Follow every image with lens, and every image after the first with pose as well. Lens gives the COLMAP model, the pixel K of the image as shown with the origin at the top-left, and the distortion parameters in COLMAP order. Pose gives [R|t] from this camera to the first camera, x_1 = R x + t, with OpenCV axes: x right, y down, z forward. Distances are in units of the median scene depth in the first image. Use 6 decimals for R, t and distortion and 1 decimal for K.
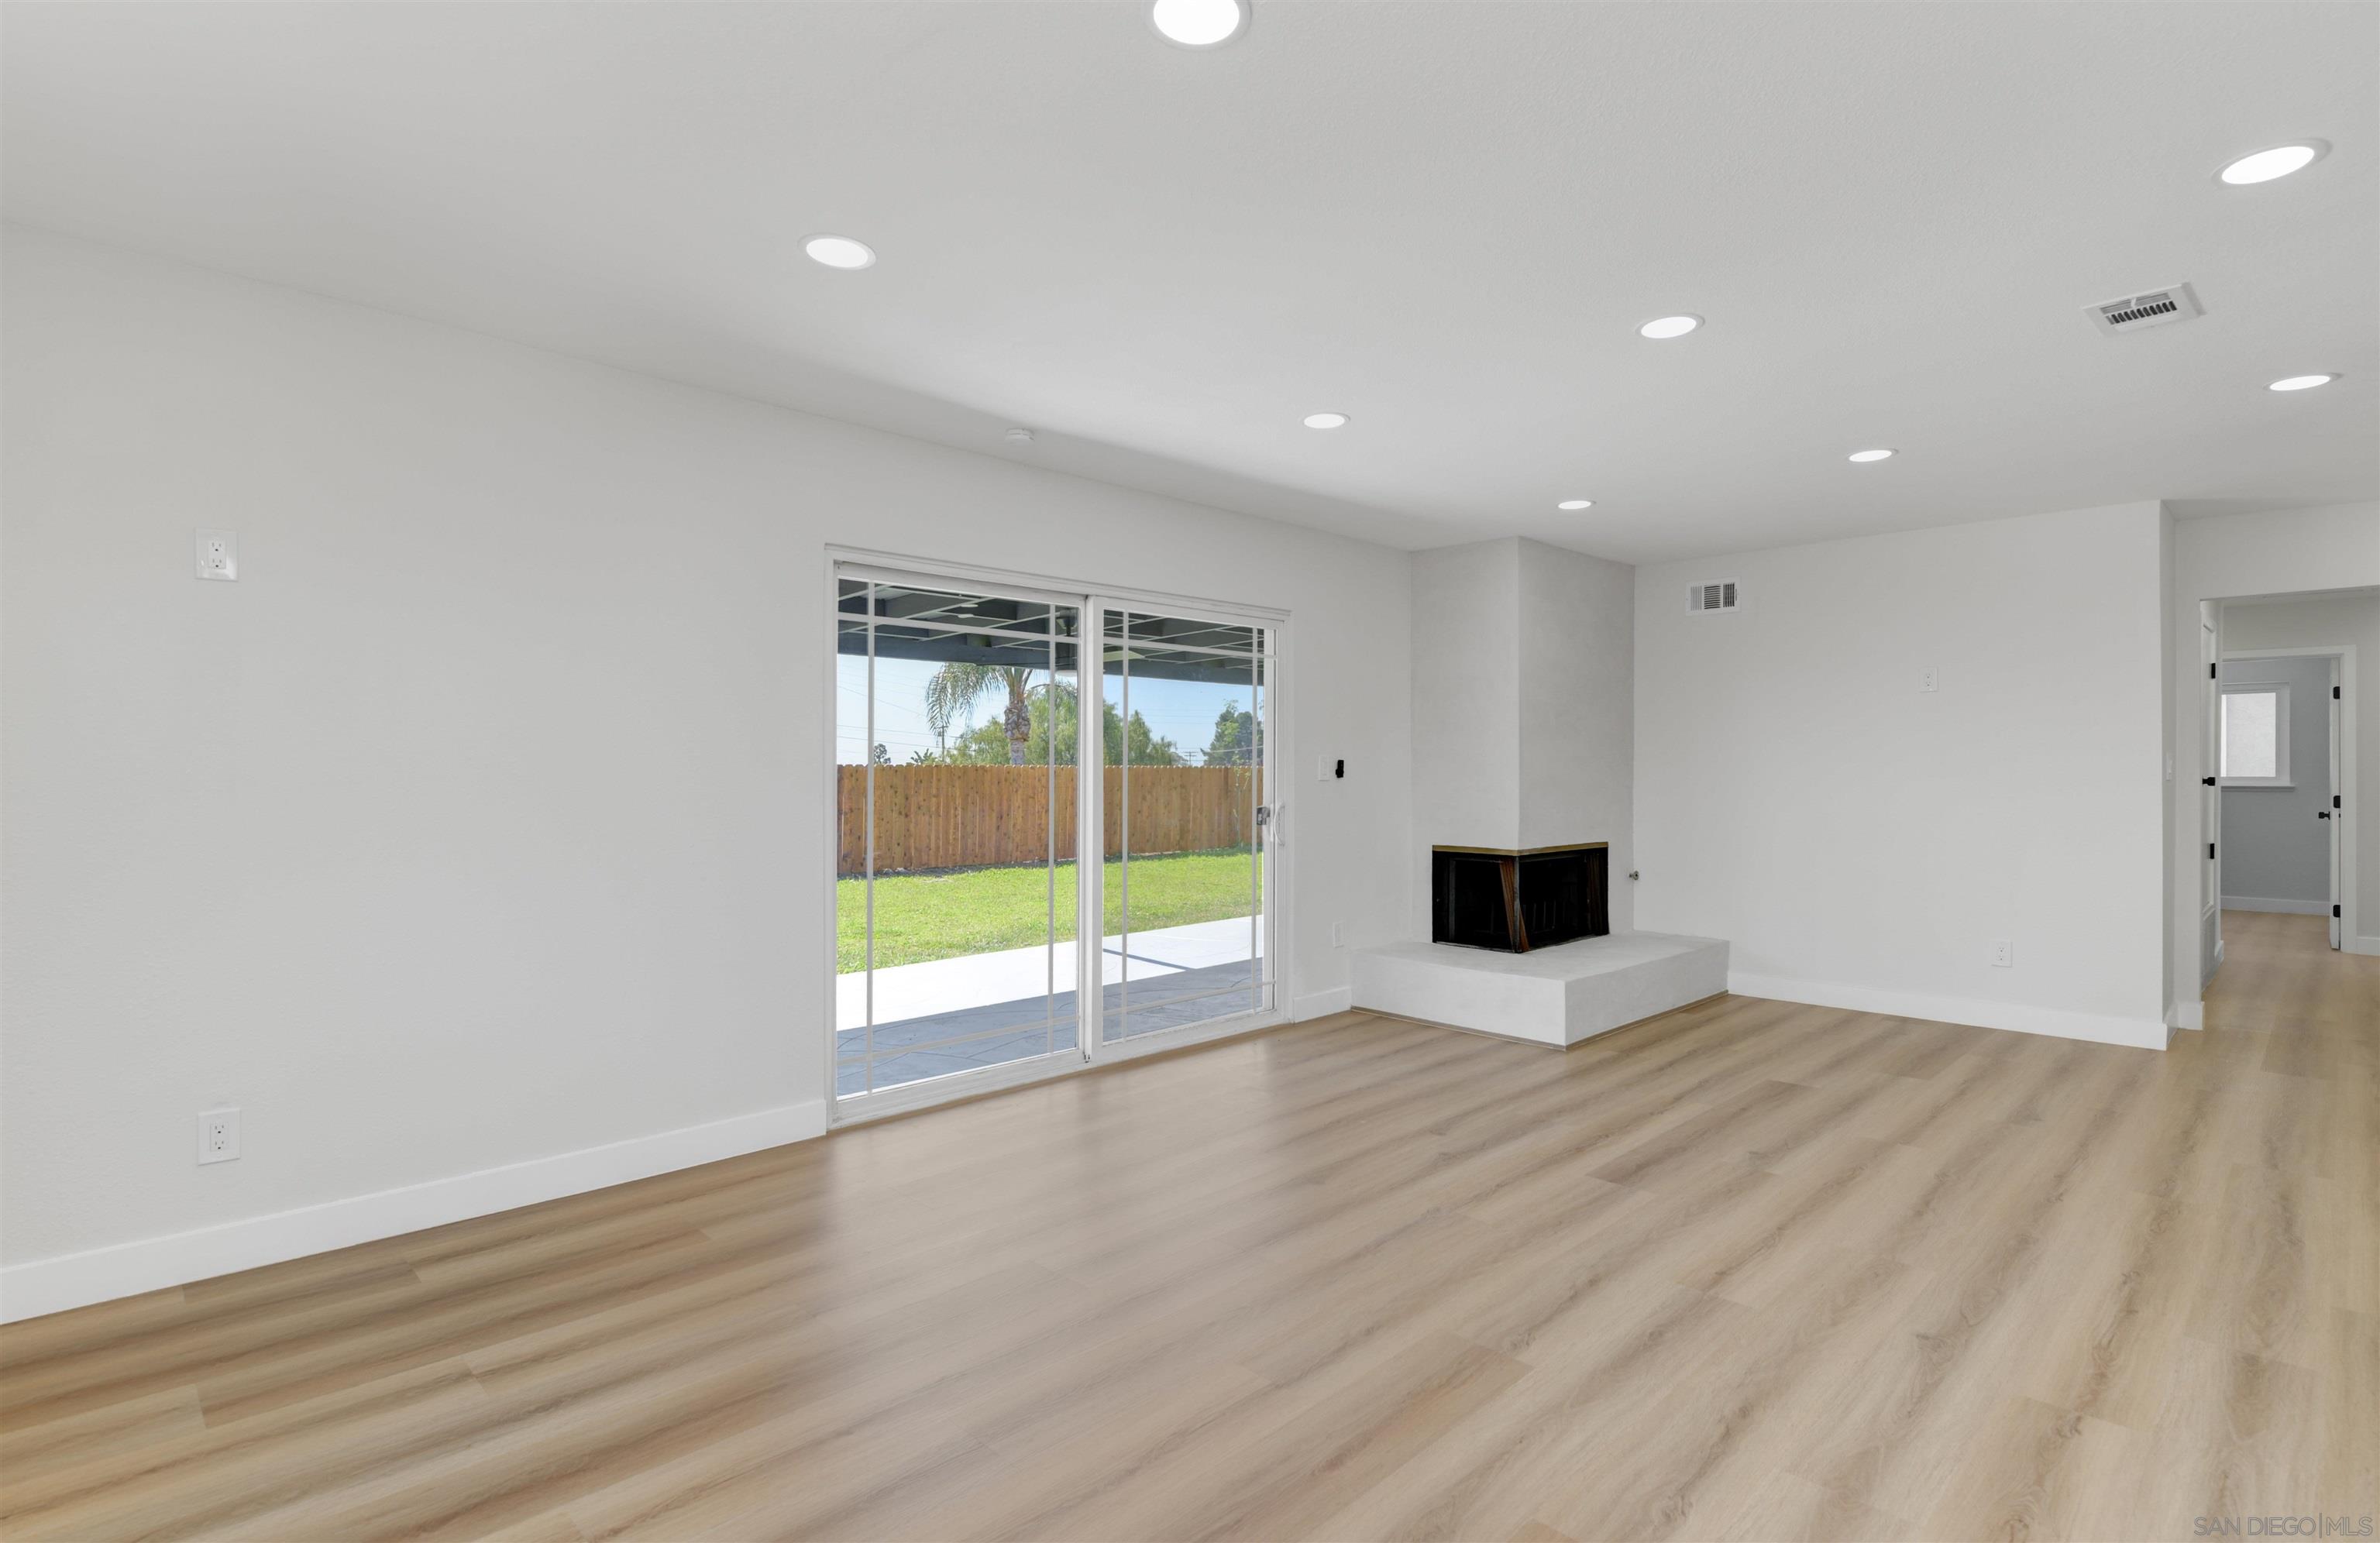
lens RADIAL K [[1135.8, 0, 1161.5], [0, 1135.8, 768.4], [0, 0, 1]] dist [-0.002225, -0.007542]
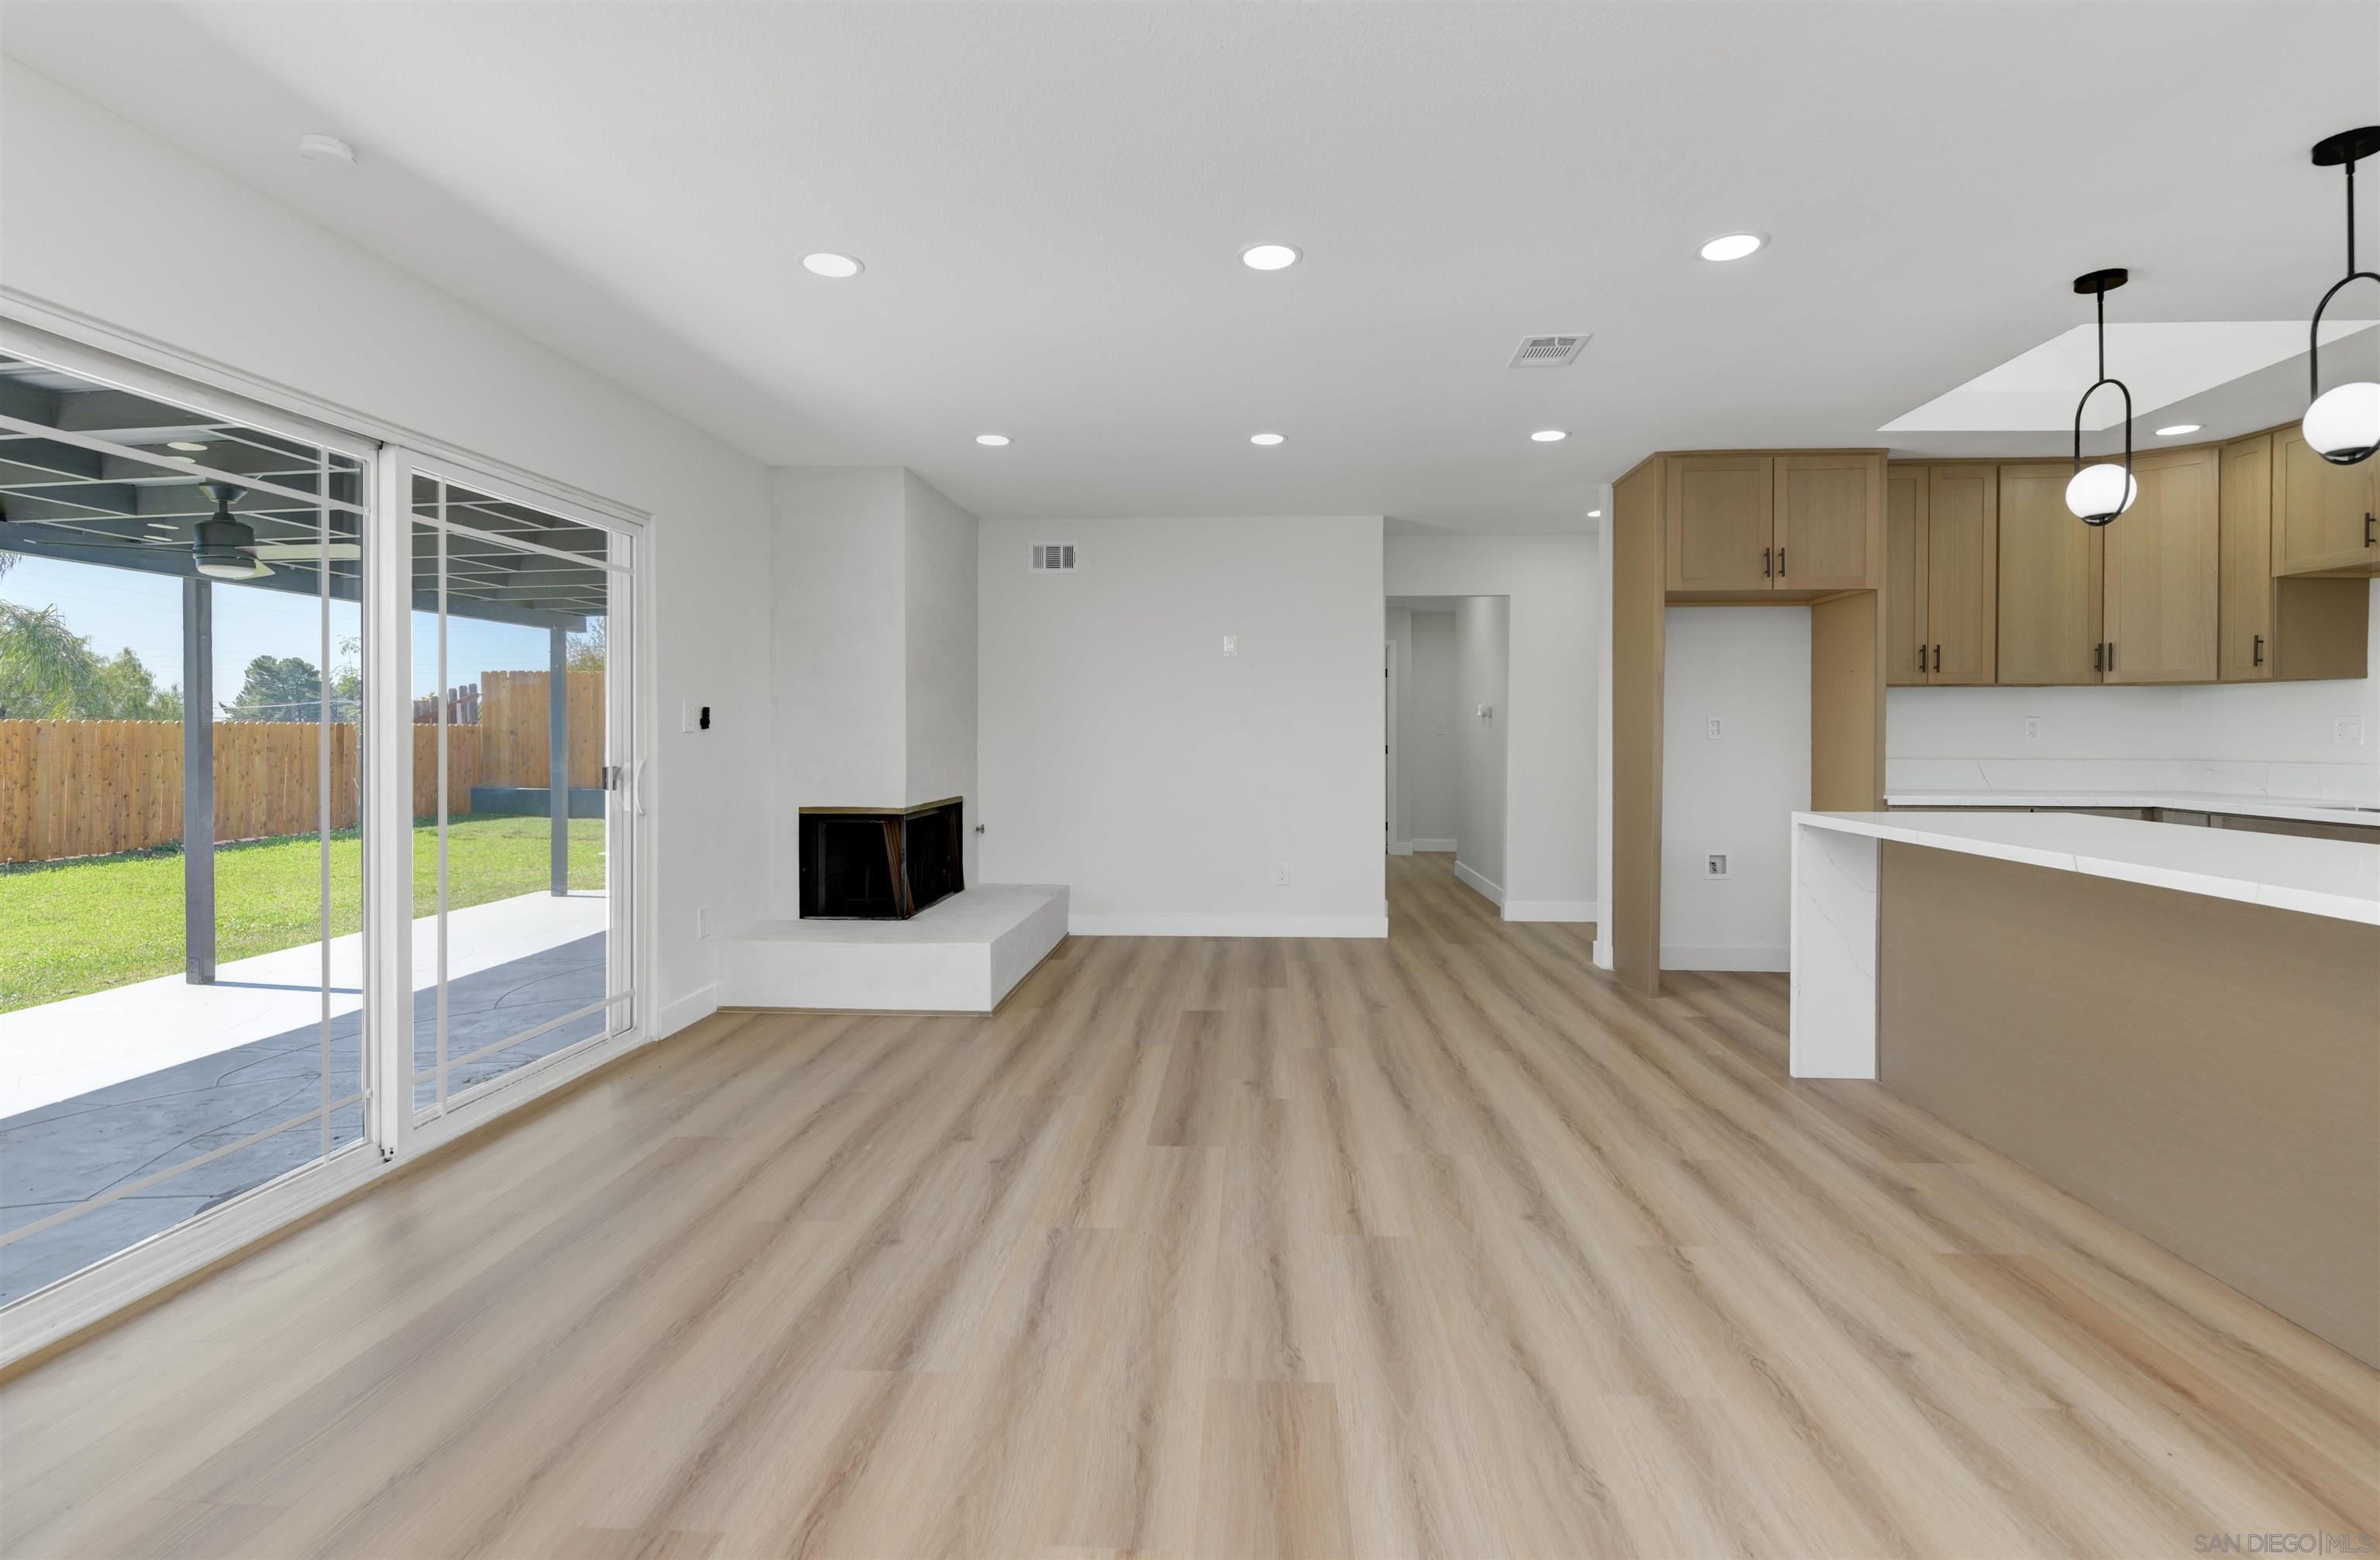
lens RADIAL K [[1115.8, 0, 1189.5], [0, 1115.8, 748.0], [0, 0, 1]] dist [0.008693, -0.013219]
pose [[0.729480, -0.009510, 0.683936, -0.147332], [-0.001482, 0.999879, 0.015484, 0.009409], [-0.684000, -0.012309, 0.729378, 0.193825]]
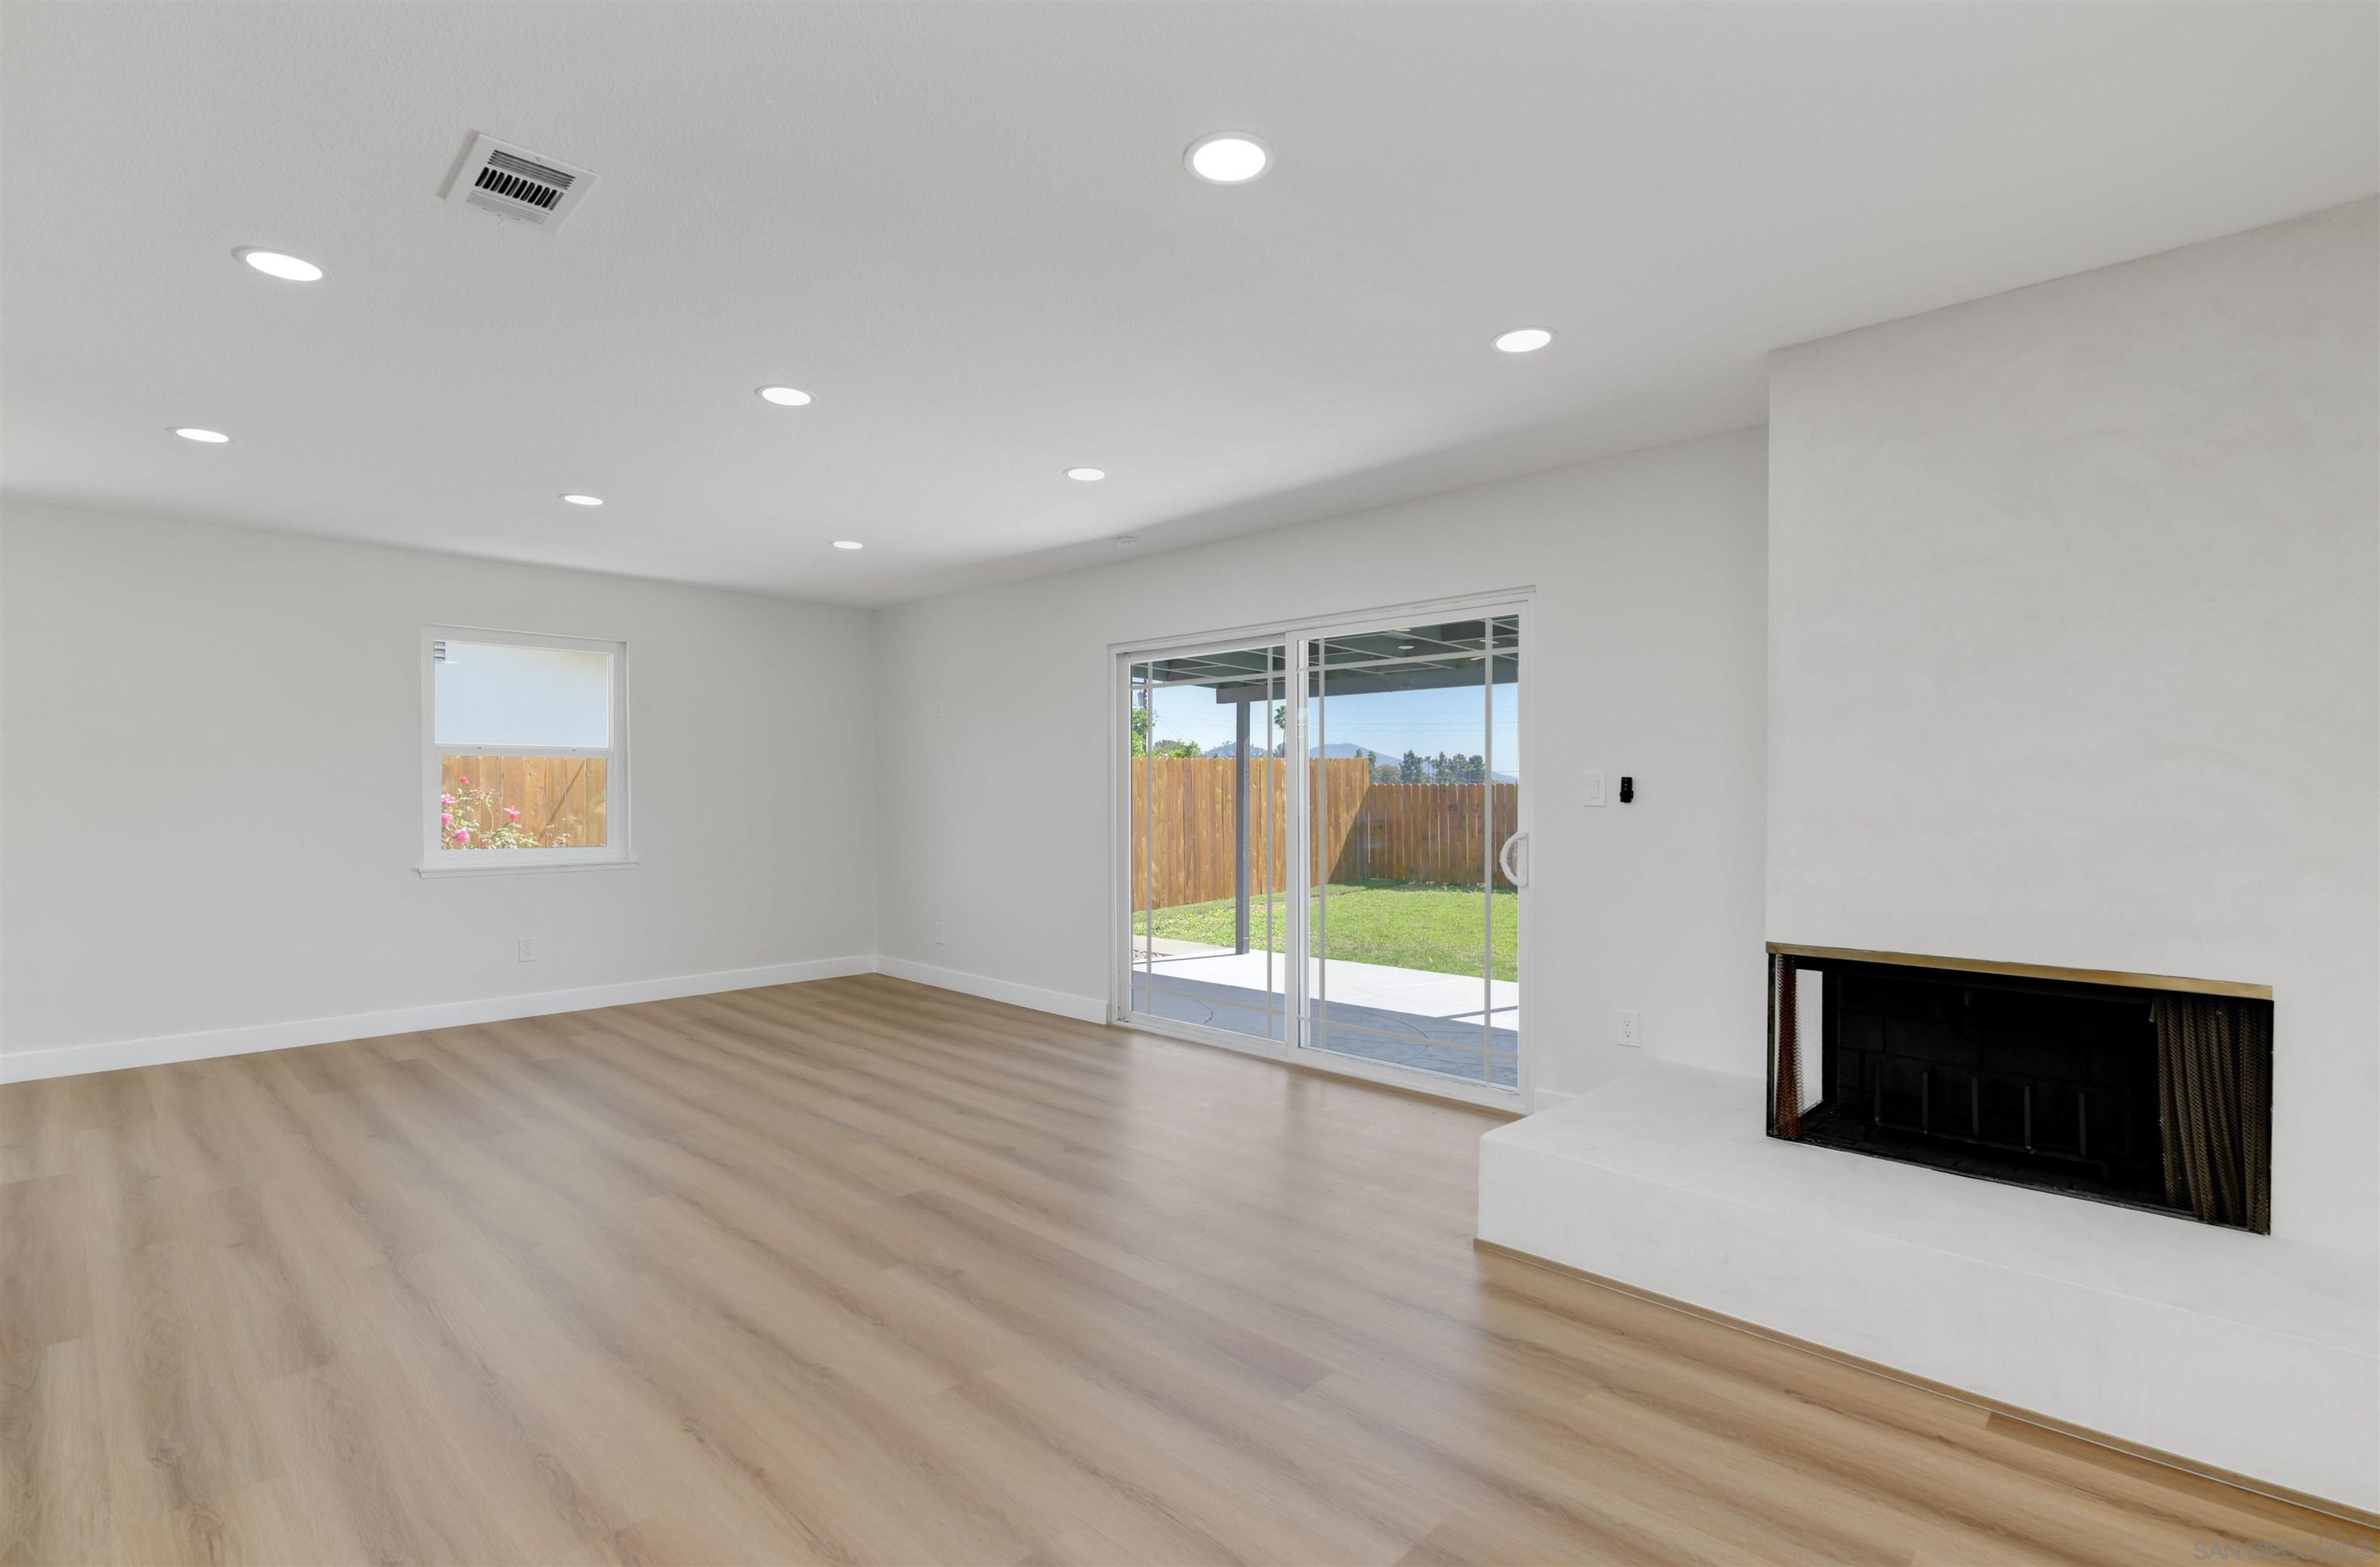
lens RADIAL K [[1095.6, 0, 1190.0], [0, 1095.6, 783.5], [0, 0, 1]] dist [0.000527, -0.000562]
pose [[0.048839, -0.004652, -0.998796, 0.874227], [0.001391, 0.999989, -0.004589, -0.000777], [0.998806, -0.001165, 0.048845, 0.755862]]
